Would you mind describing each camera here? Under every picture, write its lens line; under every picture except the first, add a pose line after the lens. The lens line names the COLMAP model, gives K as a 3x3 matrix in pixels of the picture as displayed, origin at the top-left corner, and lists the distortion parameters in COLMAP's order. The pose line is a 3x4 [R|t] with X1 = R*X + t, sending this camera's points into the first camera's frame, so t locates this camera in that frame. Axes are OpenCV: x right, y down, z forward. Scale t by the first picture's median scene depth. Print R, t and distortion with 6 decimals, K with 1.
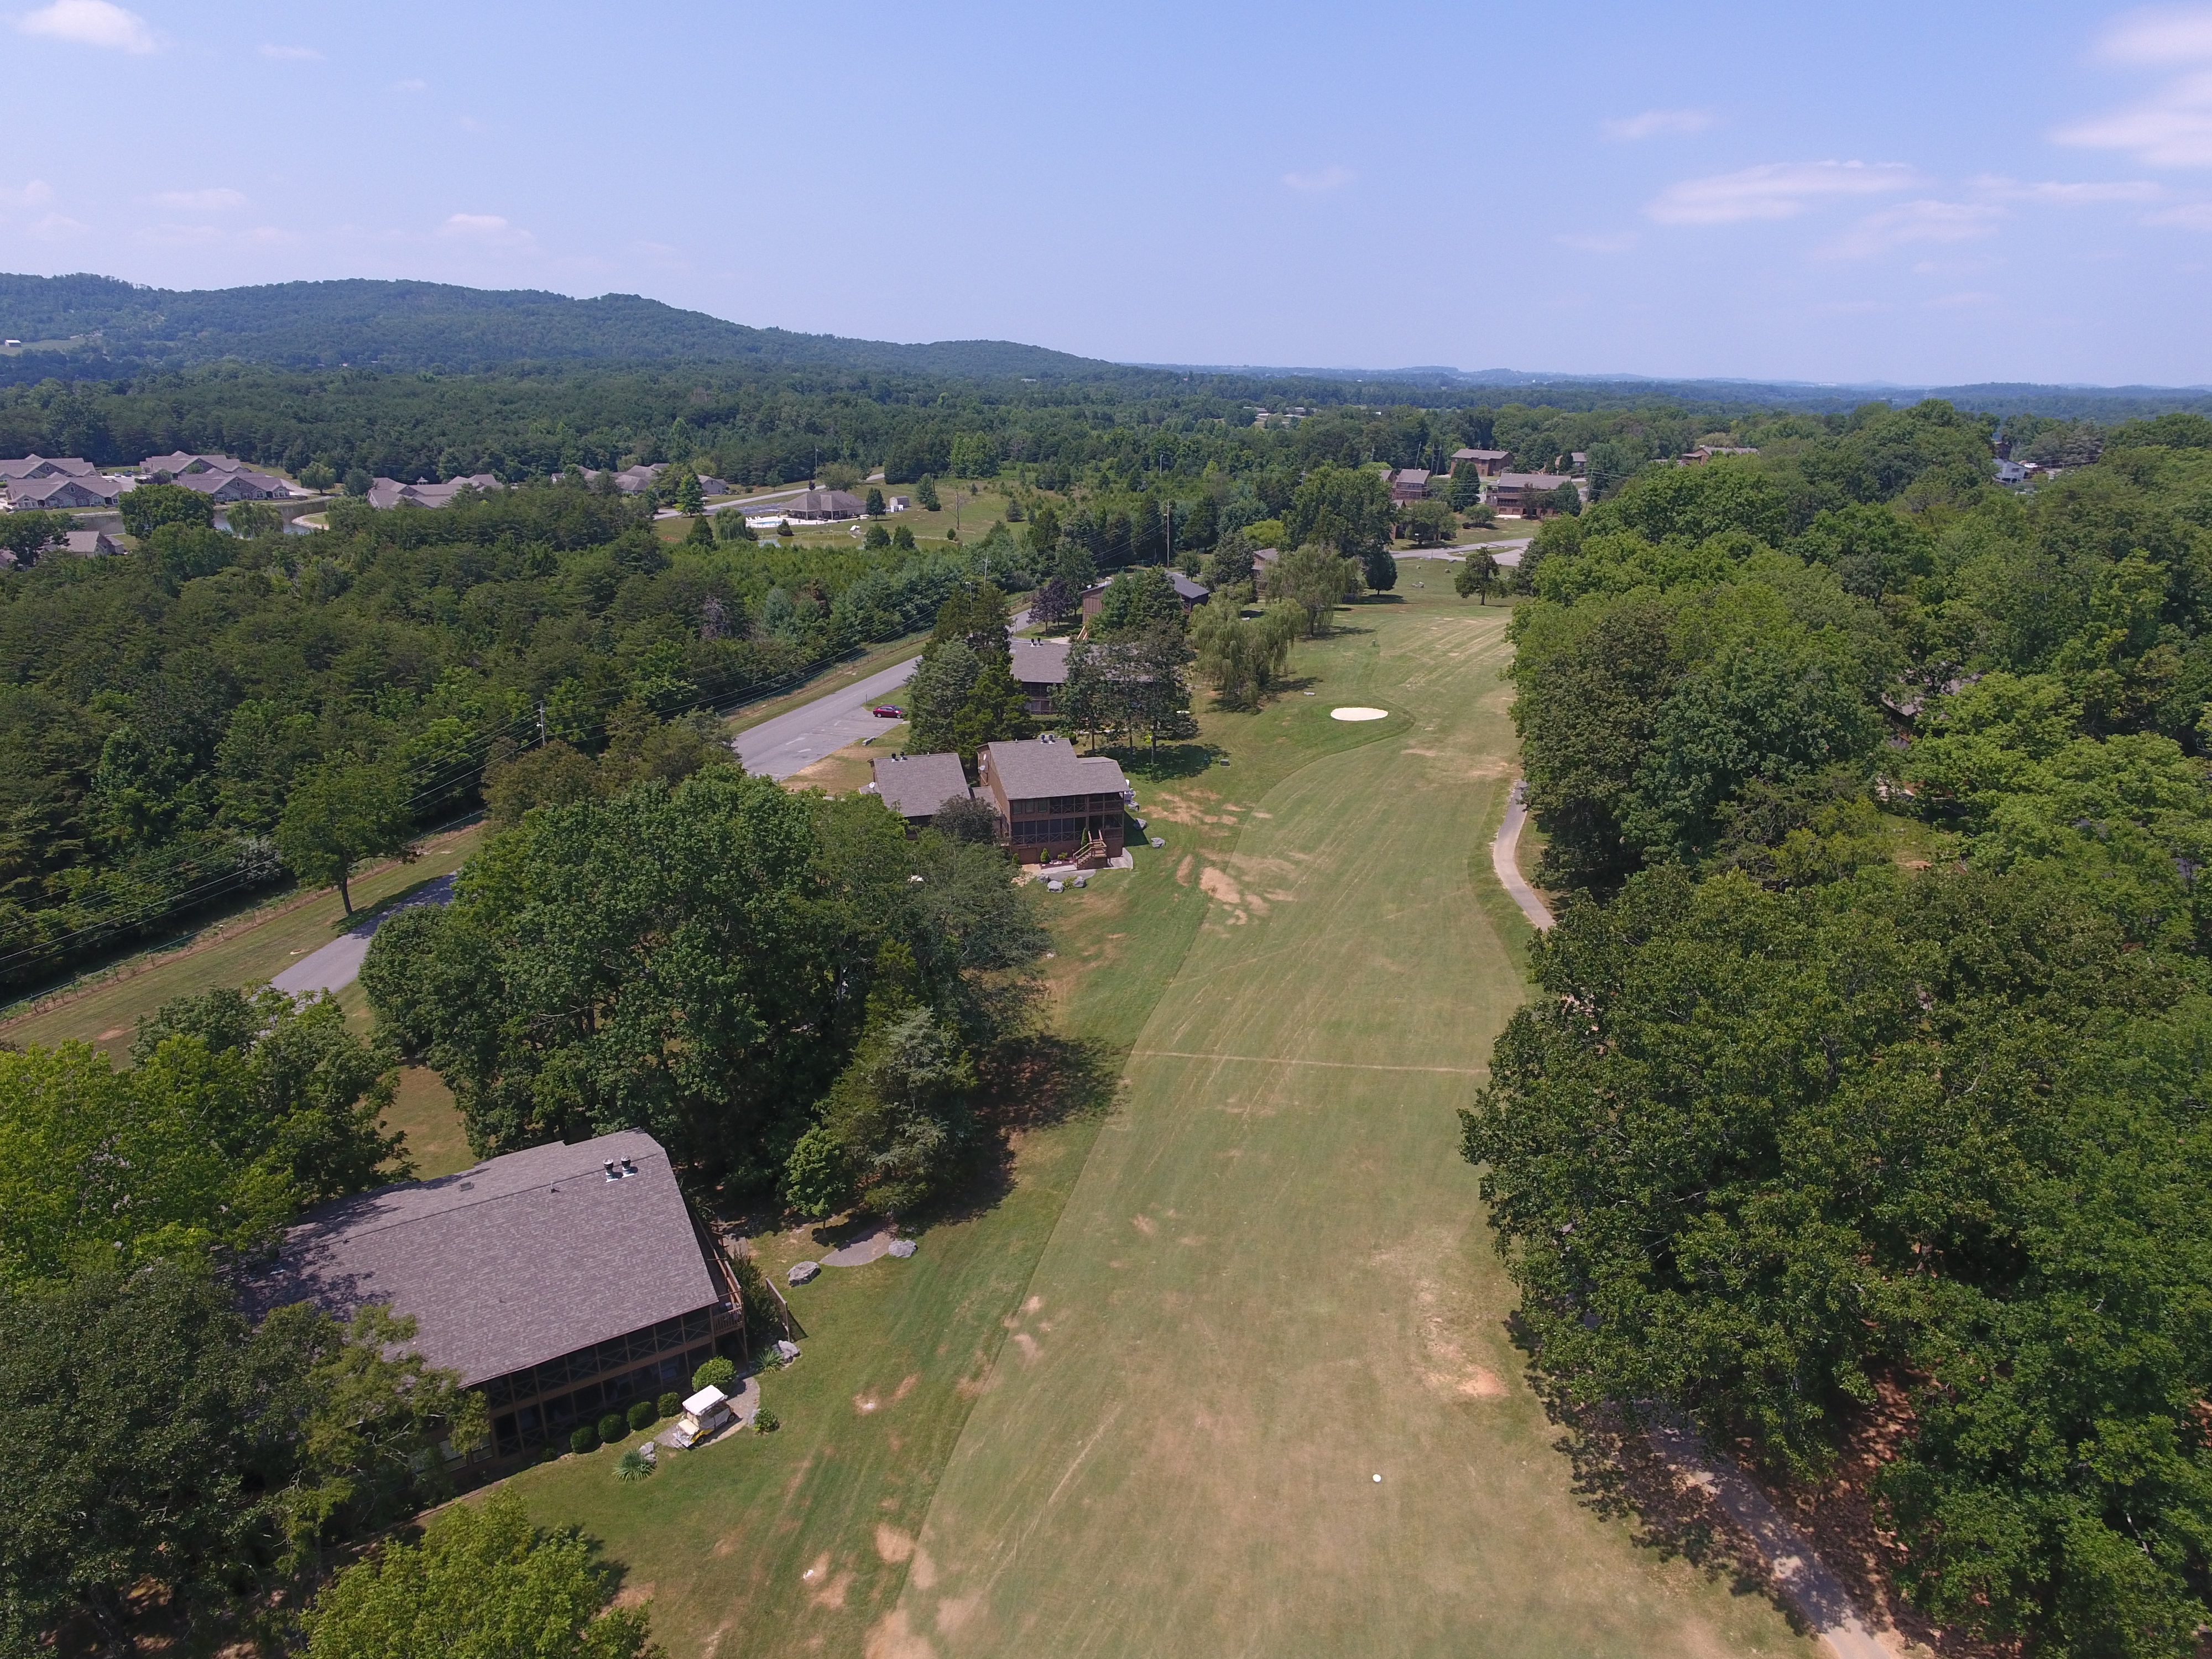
lens RADIAL K [[1303.9, 0, 1105.4], [0, 1303.9, 843.1], [0, 0, 1]] dist [-0.001762, -0.001828]
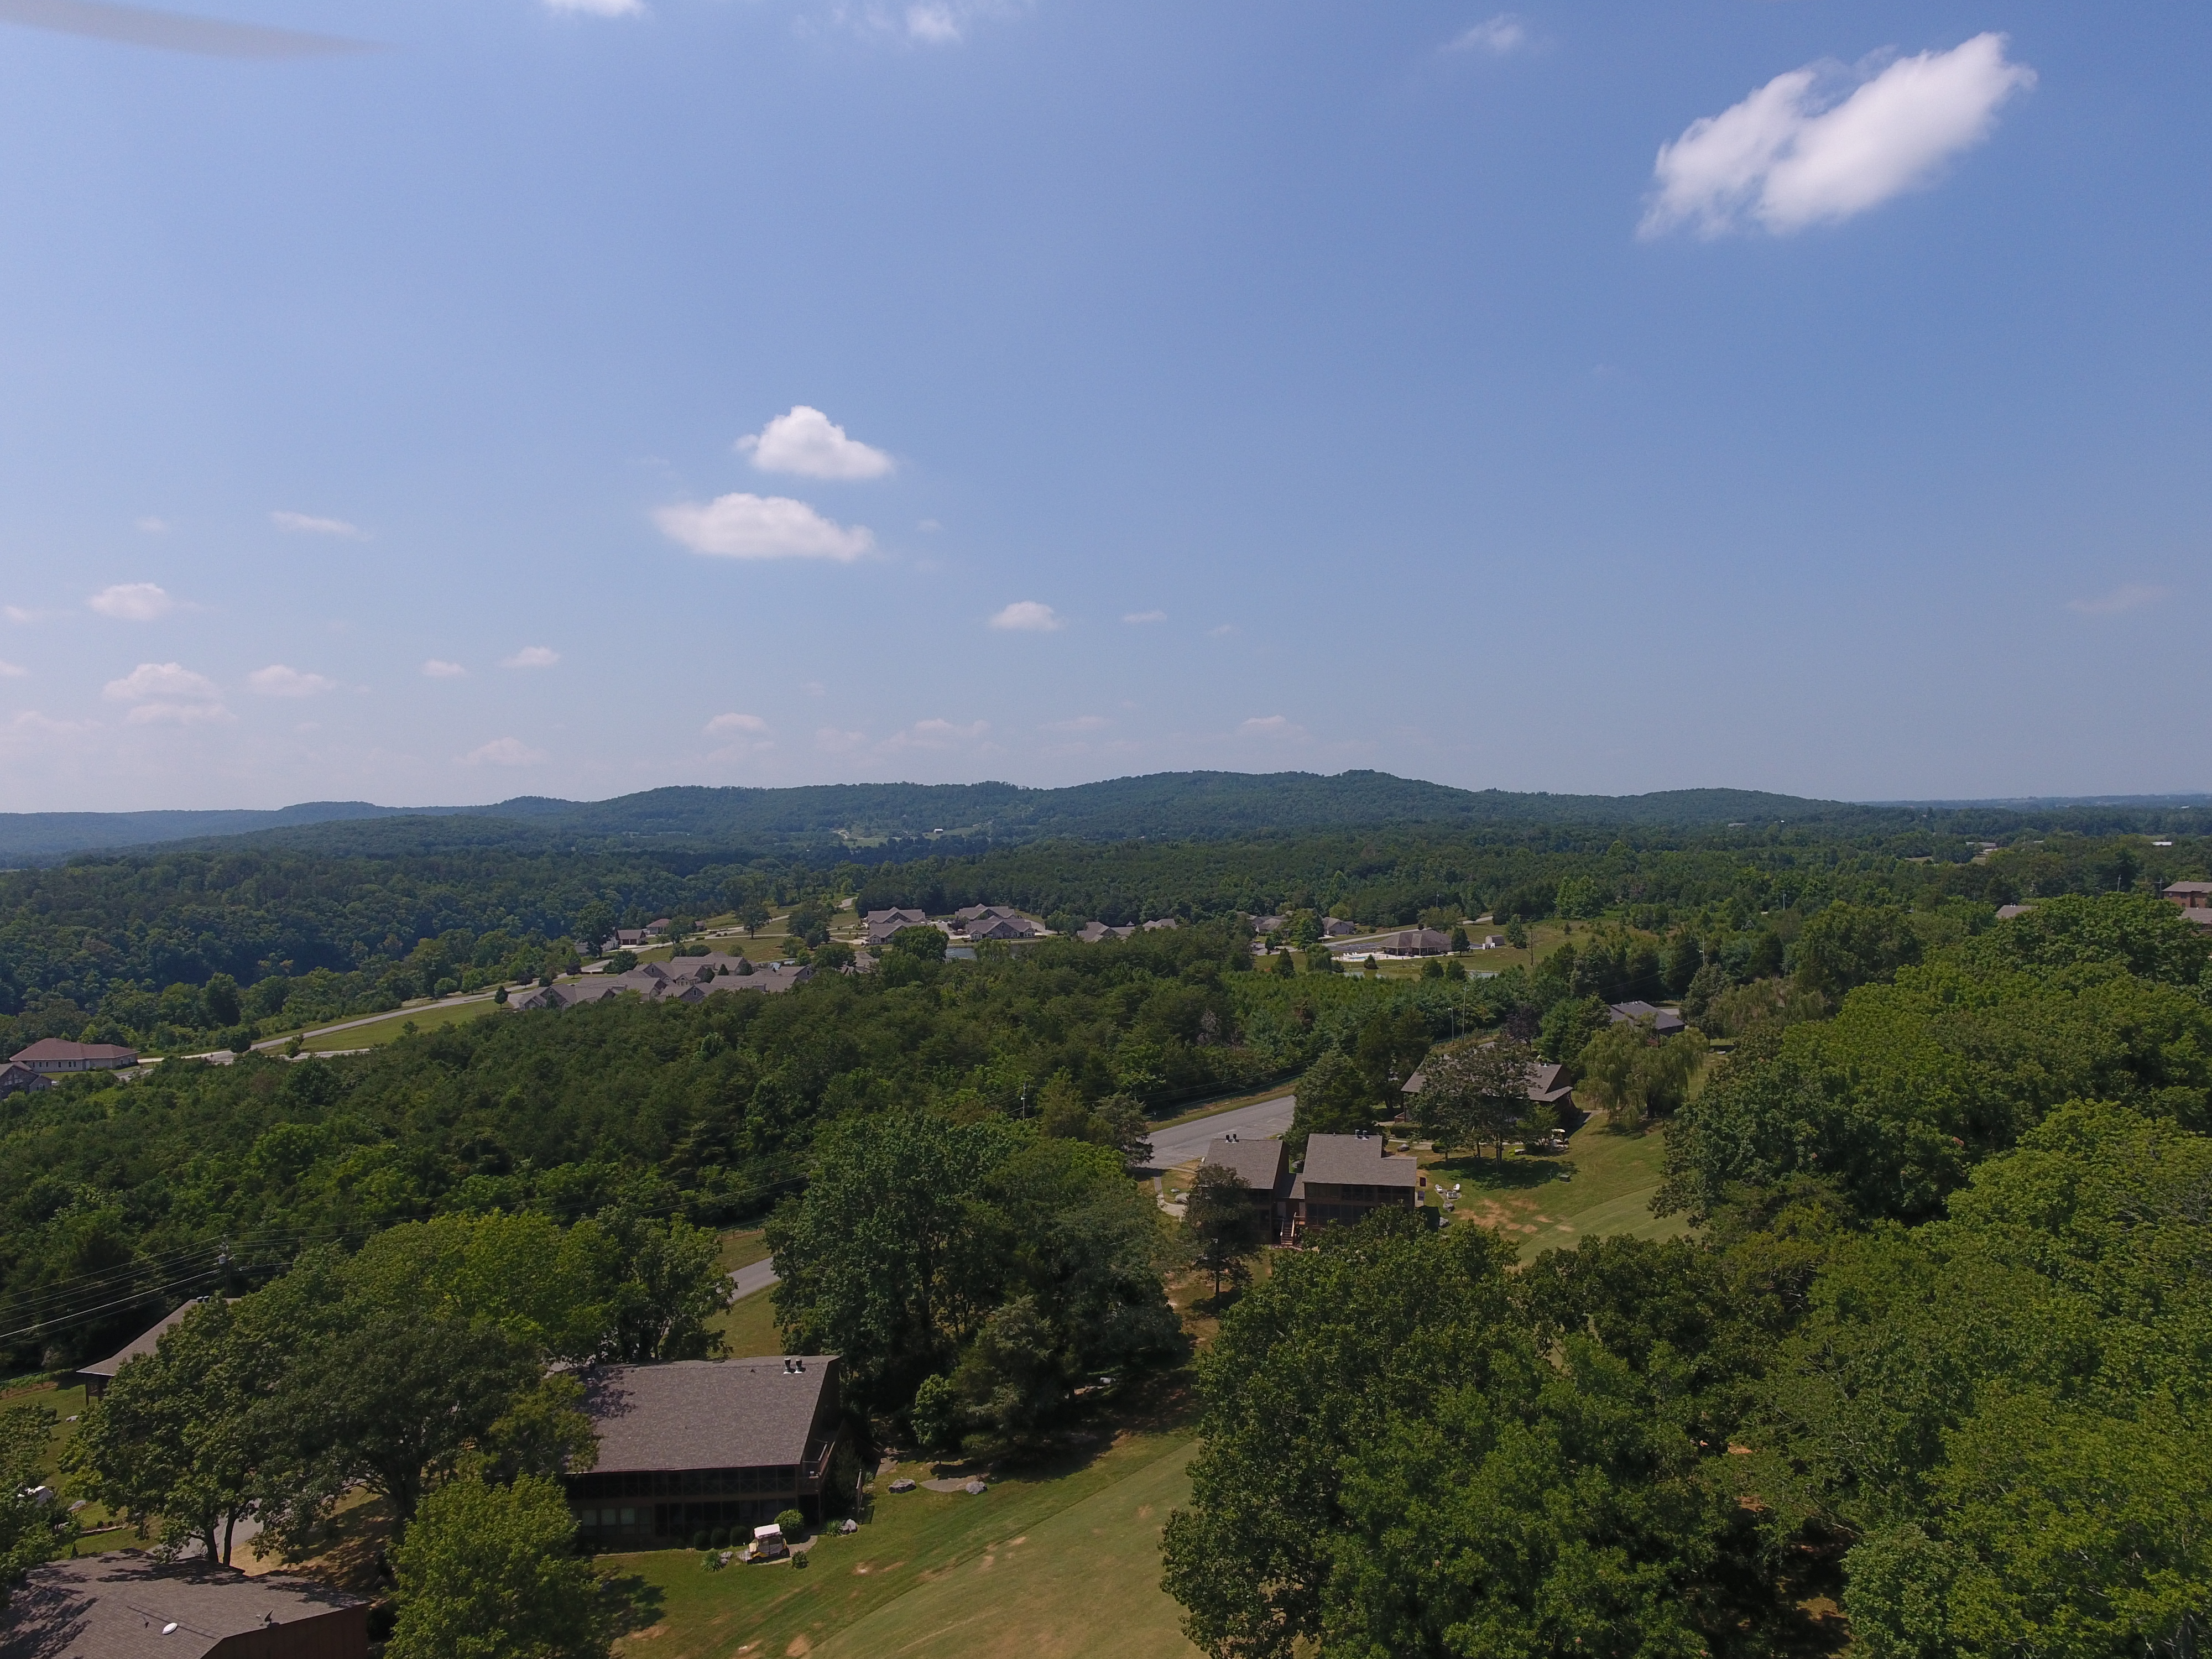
lens RADIAL K [[1304.6, 0, 1145.2], [0, 1304.6, 843.3], [0, 0, 1]] dist [-0.004037, 0.009864]
pose [[0.858536, -0.037450, -0.511383, 0.150080], [-0.132529, 0.947233, -0.291866, 0.014048], [0.495329, 0.318351, 0.808271, -0.035682]]
